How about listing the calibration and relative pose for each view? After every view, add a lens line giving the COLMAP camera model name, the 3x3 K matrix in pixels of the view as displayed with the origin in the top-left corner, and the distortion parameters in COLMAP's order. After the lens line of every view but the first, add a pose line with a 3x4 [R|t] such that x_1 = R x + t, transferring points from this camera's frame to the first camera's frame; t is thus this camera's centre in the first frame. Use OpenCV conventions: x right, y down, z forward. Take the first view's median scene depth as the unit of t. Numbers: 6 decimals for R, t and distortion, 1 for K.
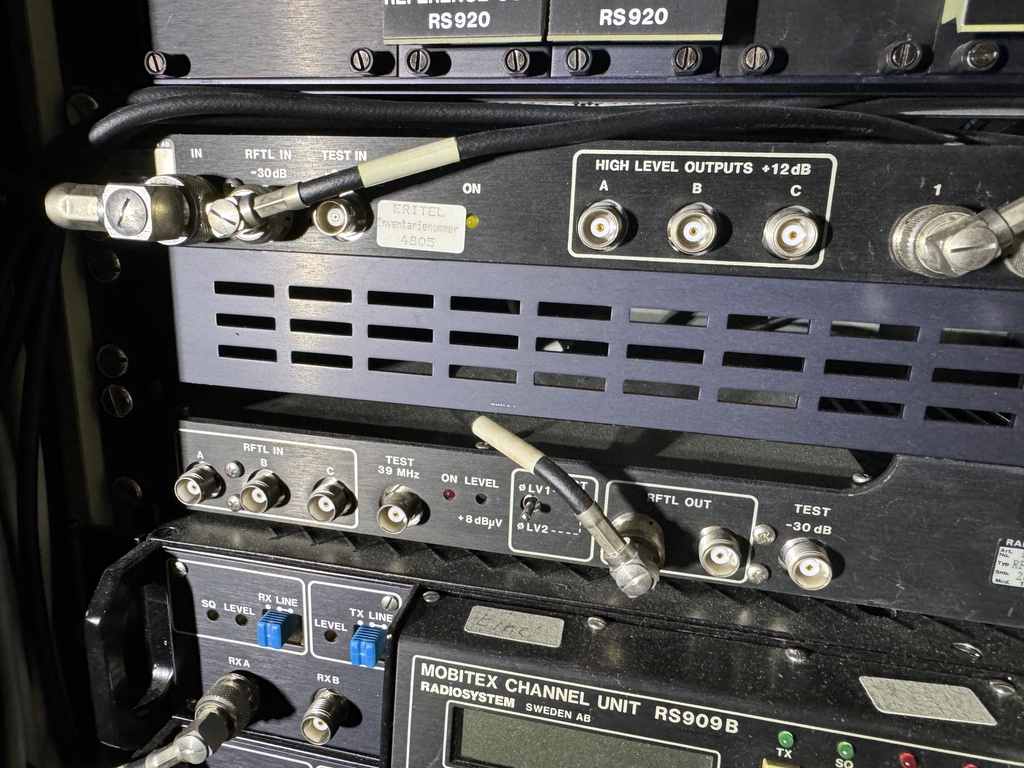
lens RADIAL K [[738.5, 0, 462.6], [0, 738.5, 371.4], [0, 0, 1]] dist [-0.002630, 0.003854]
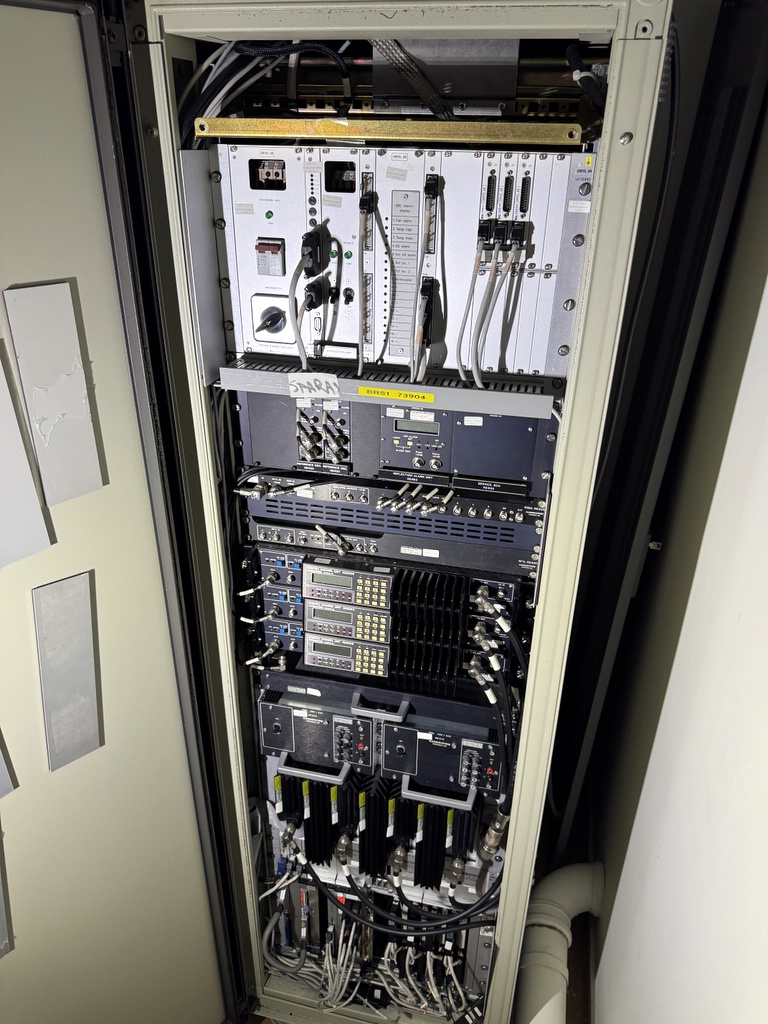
lens RADIAL K [[728.7, 0, 384.0], [0, 728.7, 512.0], [0, 0, 1]] dist [0.139786, -0.315451]
pose [[0.999884, -0.014497, 0.004652, 0.565330], [0.013200, 0.977691, 0.209632, -1.319430], [-0.007587, -0.209546, 0.977769, -4.867578]]
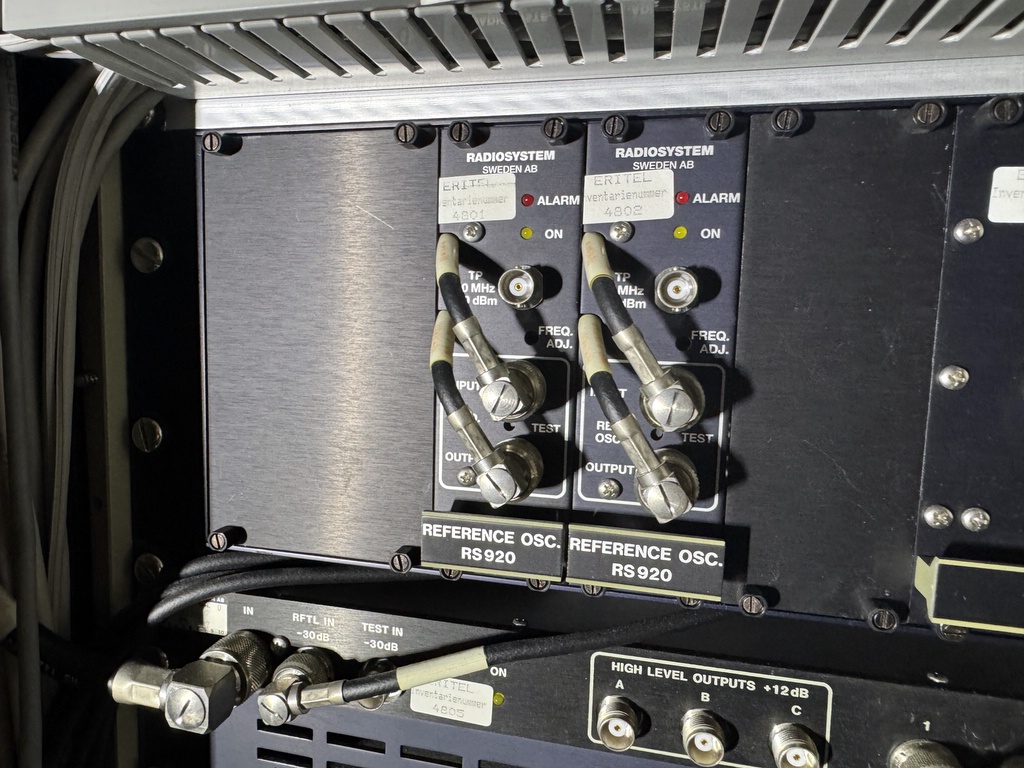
lens RADIAL K [[738.5, 0, 462.6], [0, 738.5, 371.4], [0, 0, 1]] dist [-0.002630, 0.003854]
pose [[0.999828, -0.000261, -0.018557, -0.021289], [-0.002698, 0.987236, -0.159244, -0.536281], [0.018362, 0.159267, 0.987065, -0.160117]]
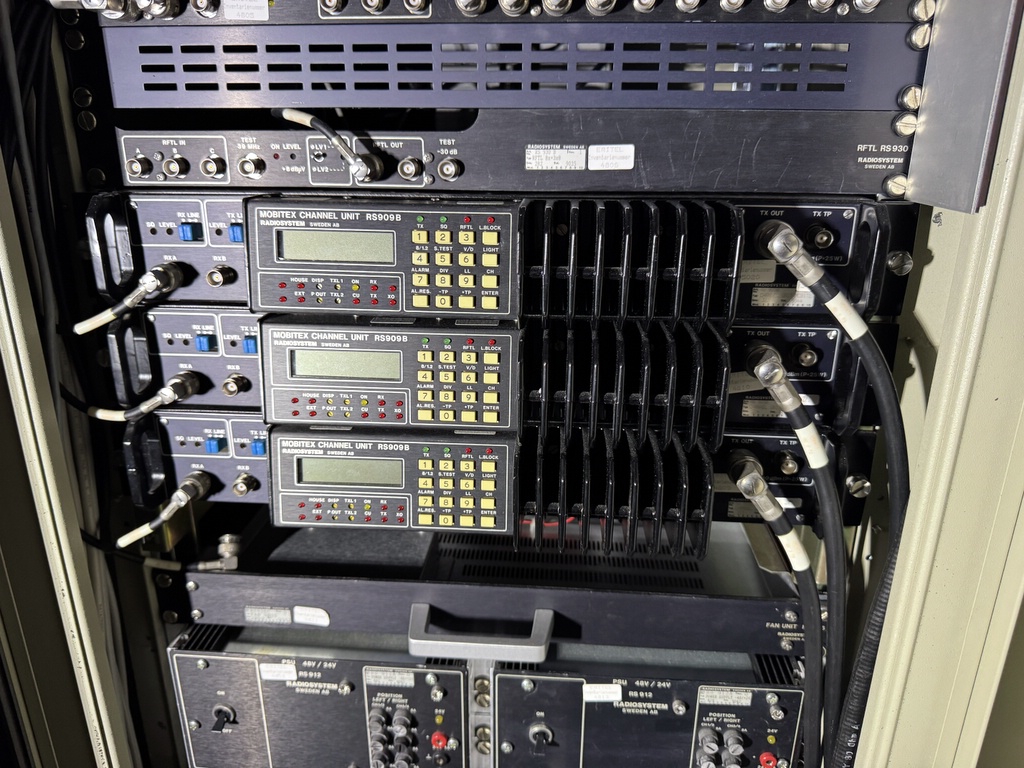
lens RADIAL K [[728.7, 0, 512.0], [0, 728.7, 384.0], [0, 0, 1]] dist [0.139786, -0.315451]
pose [[0.986410, -0.072914, 0.147236, 0.309091], [0.062726, 0.995380, 0.072694, 0.777717], [-0.151857, -0.062470, 0.986426, -1.229753]]
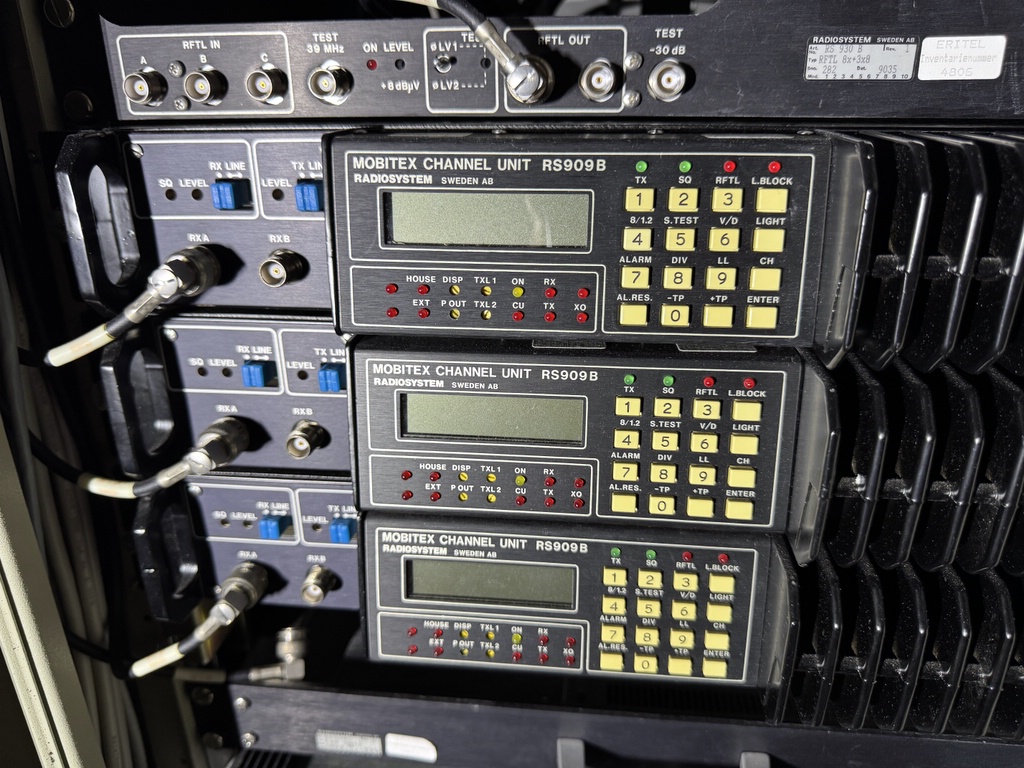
lens RADIAL K [[735.3, 0, 517.6], [0, 735.3, 379.5], [0, 0, 1]] dist [0.106010, -0.247414]
pose [[0.990885, -0.079420, 0.108807, 0.049390], [0.066166, 0.990515, 0.120427, 0.622427], [-0.117339, -0.112130, 0.986741, -0.258353]]
